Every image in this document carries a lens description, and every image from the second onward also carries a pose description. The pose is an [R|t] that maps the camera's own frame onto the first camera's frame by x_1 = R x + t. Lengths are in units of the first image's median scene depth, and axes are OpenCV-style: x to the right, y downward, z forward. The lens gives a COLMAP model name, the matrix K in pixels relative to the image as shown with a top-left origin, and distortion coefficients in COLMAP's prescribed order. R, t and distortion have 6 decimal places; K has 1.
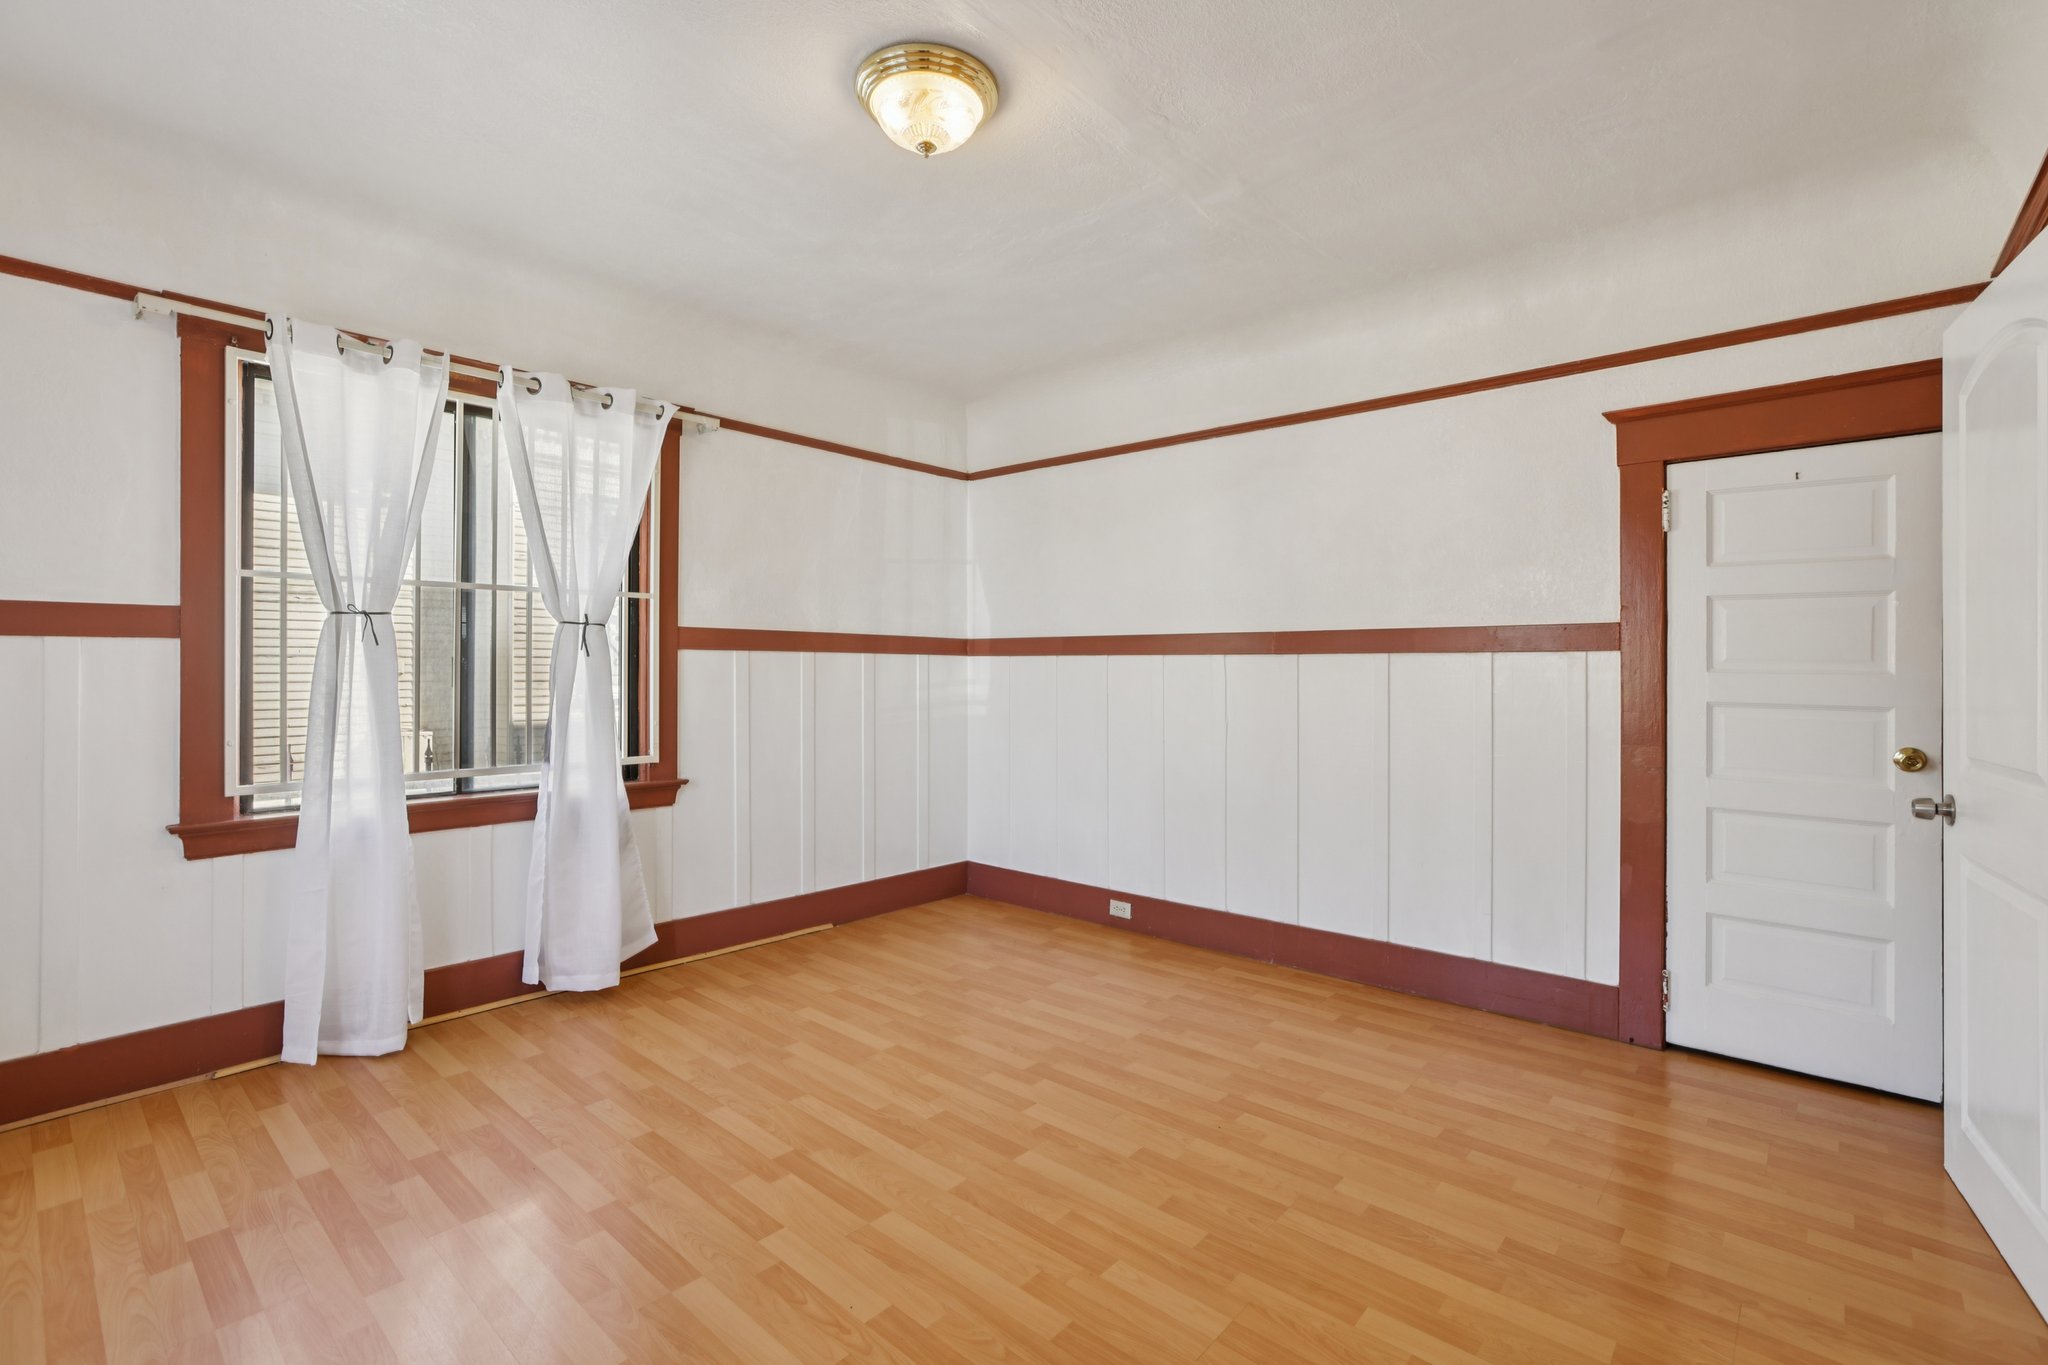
lens RADIAL K [[928.2, 0, 1021.4], [0, 928.2, 681.1], [0, 0, 1]] dist [-0.040910, 0.014160]
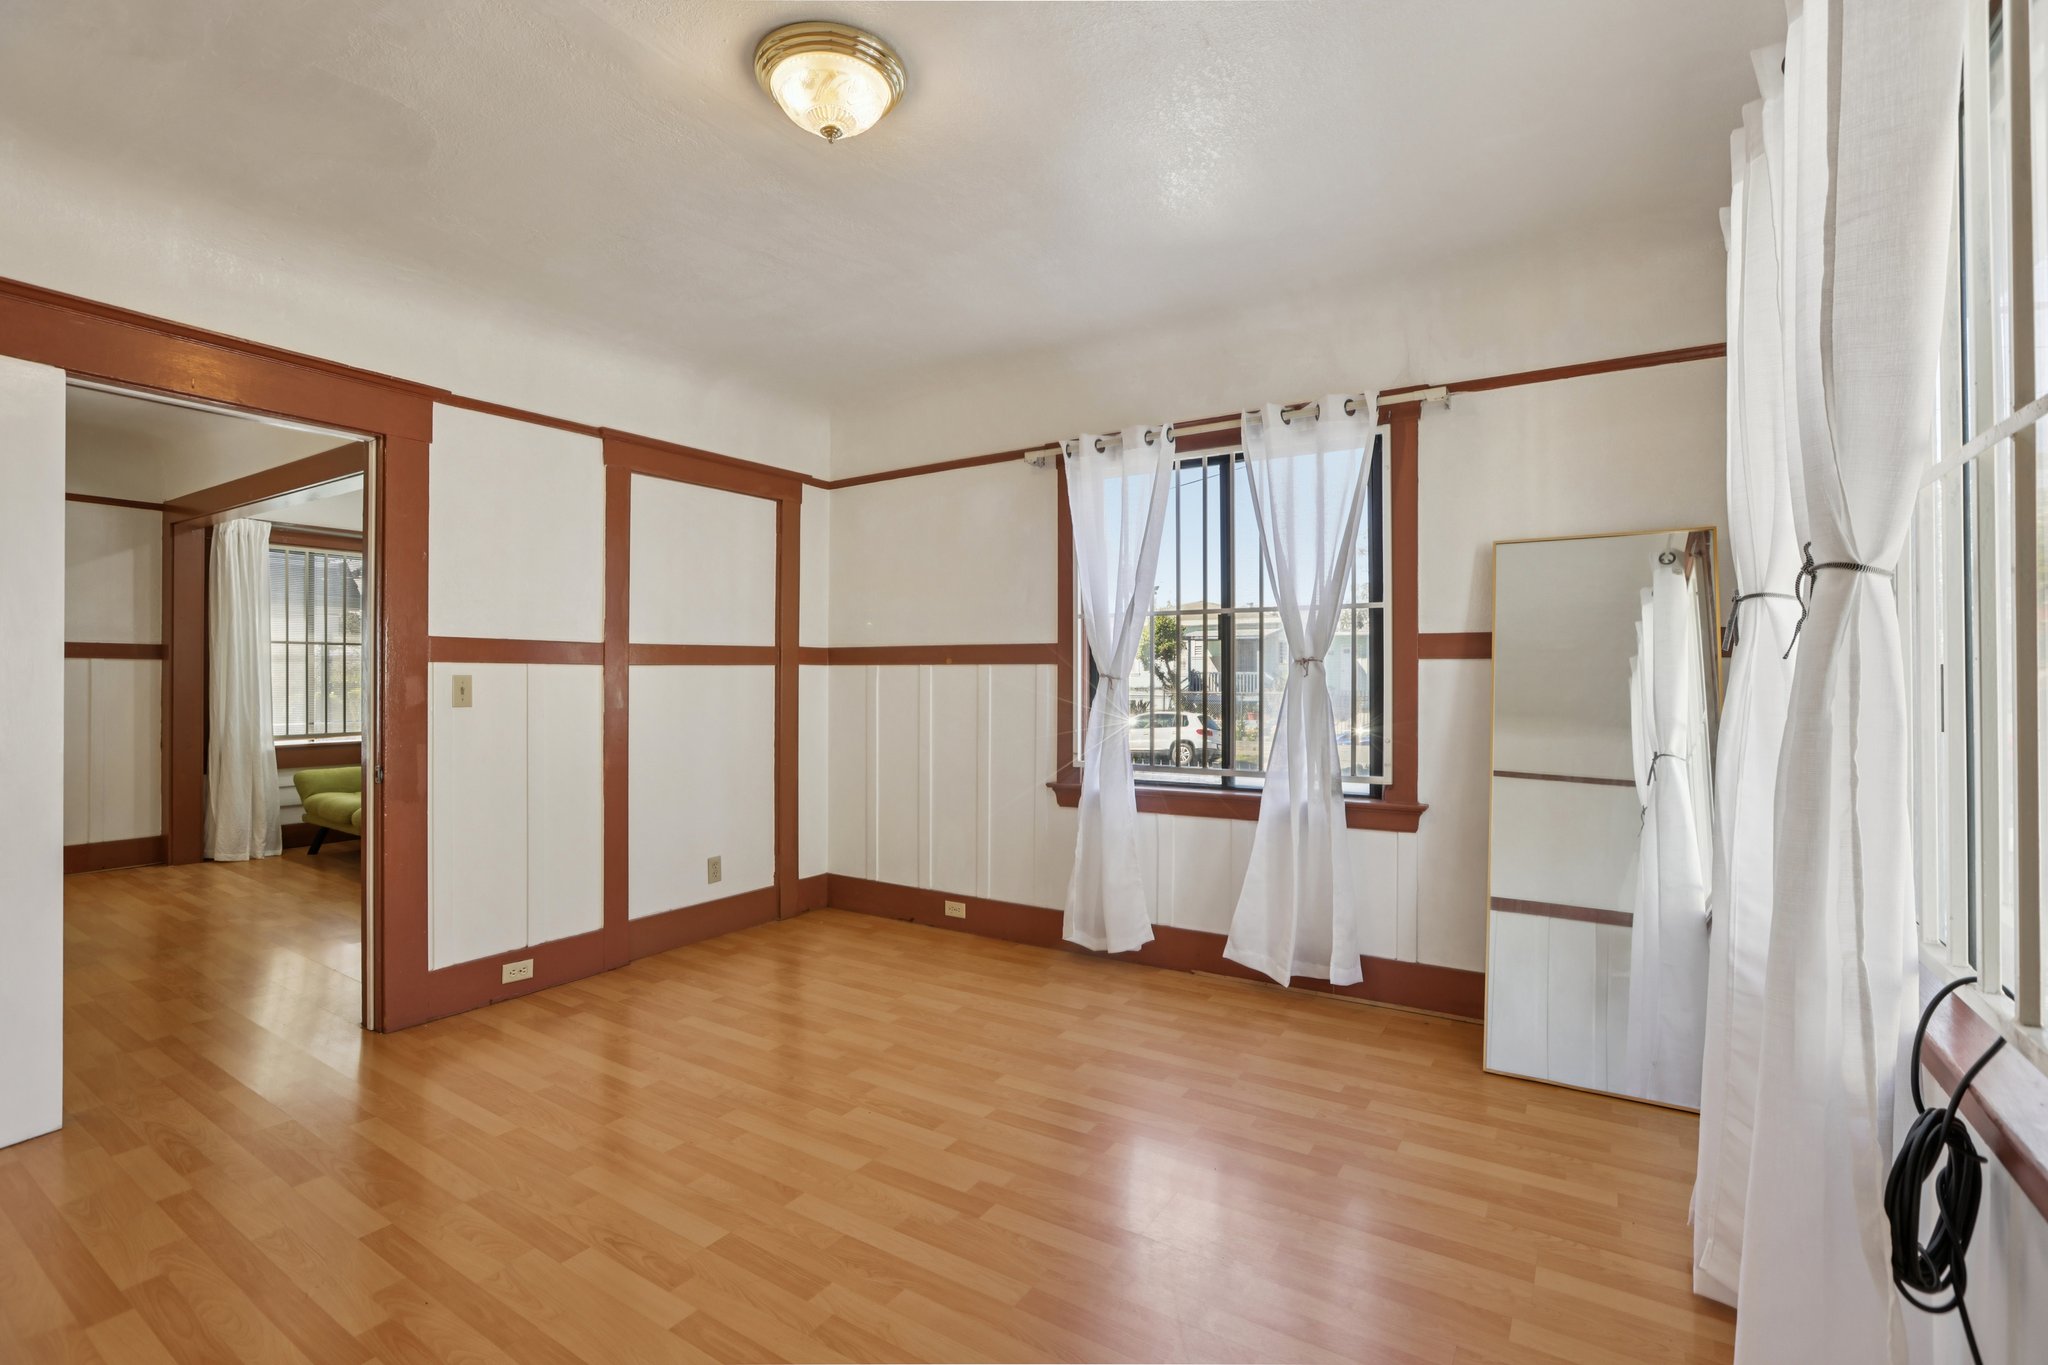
lens RADIAL K [[928.2, 0, 1021.4], [0, 928.2, 681.1], [0, 0, 1]] dist [-0.040910, 0.014160]
pose [[-0.988054, -0.005054, -0.154027, -0.160665], [-0.008398, 0.999743, 0.021064, -0.037390], [0.153880, 0.022106, -0.987842, 2.042594]]
